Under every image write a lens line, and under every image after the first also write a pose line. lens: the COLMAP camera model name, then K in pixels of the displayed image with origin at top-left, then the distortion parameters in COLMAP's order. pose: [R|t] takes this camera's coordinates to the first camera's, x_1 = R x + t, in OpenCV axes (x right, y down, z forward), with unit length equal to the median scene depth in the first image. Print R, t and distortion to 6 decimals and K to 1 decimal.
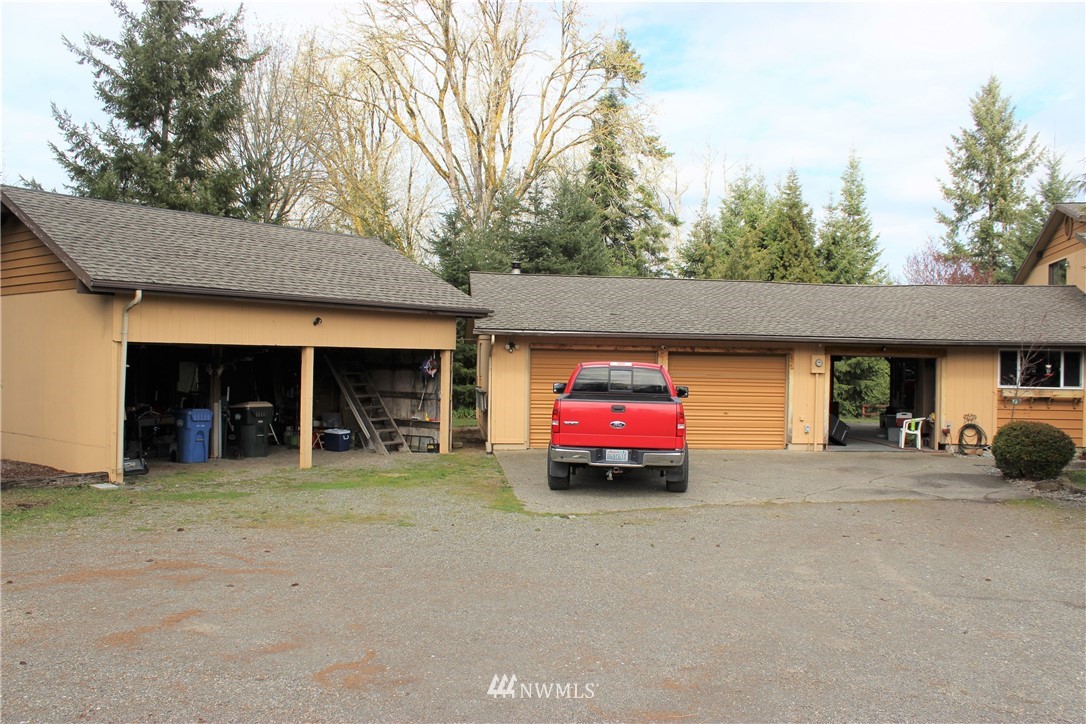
lens RADIAL K [[906.3, 0, 549.5], [0, 906.3, 375.2], [0, 0, 1]] dist [-0.155769, 0.157353]
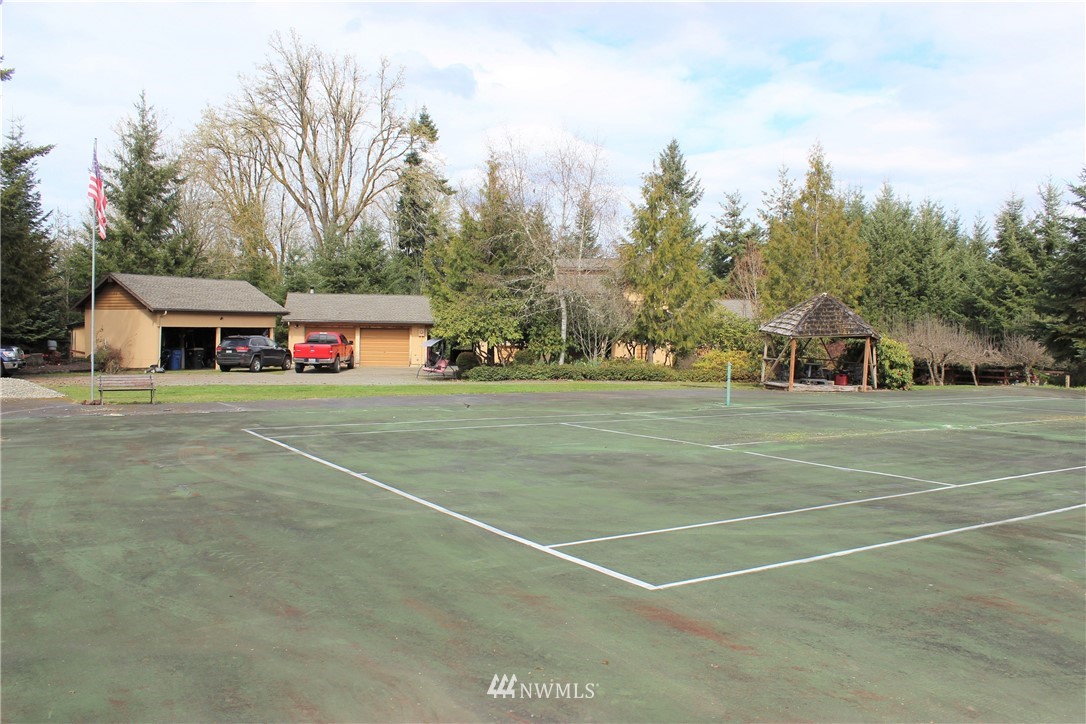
lens RADIAL K [[906.3, 0, 549.5], [0, 906.3, 375.2], [0, 0, 1]] dist [-0.155769, 0.157353]
pose [[0.994406, -0.004727, 0.105517, 0.140839], [0.000566, 0.999222, 0.039424, 0.002850], [-0.105621, -0.039144, 0.993636, -0.567885]]
